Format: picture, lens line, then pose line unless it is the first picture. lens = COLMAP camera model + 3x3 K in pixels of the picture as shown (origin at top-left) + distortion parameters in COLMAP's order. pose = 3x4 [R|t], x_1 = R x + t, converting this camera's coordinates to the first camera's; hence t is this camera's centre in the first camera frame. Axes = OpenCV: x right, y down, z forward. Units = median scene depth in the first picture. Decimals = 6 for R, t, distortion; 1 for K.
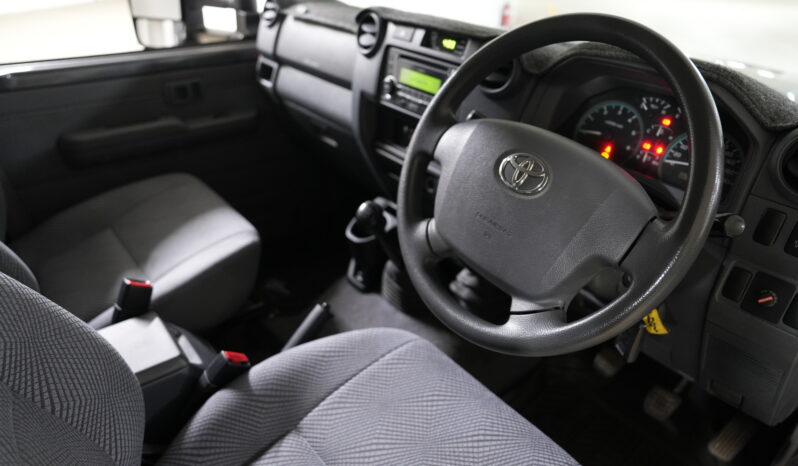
lens RADIAL K [[550.5, 0, 399.0], [0, 550.5, 233.0], [0, 0, 1]] dist [-0.001867, -0.000924]
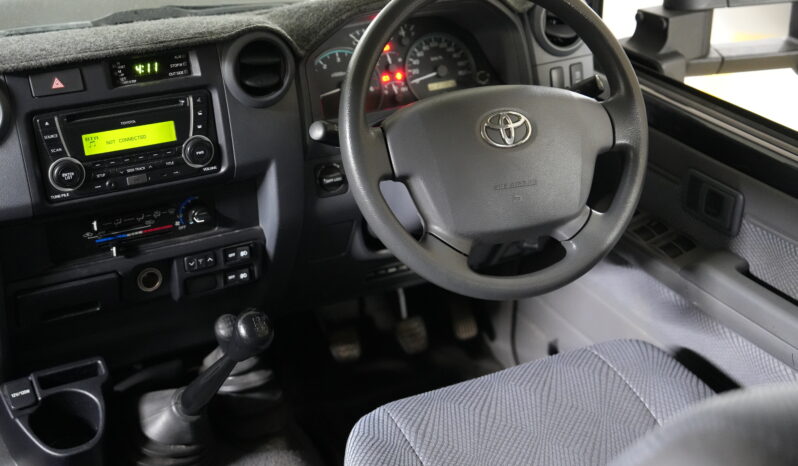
lens RADIAL K [[1110.1, 0, 399.0], [0, 1110.1, 233.0], [0, 0, 1]] dist [0.140494, 0.001180]
pose [[0.201126, -0.484537, 0.851336, -1.126780], [0.493093, 0.801035, 0.339416, -0.510724], [-0.846409, 0.351522, 0.400031, 0.286506]]
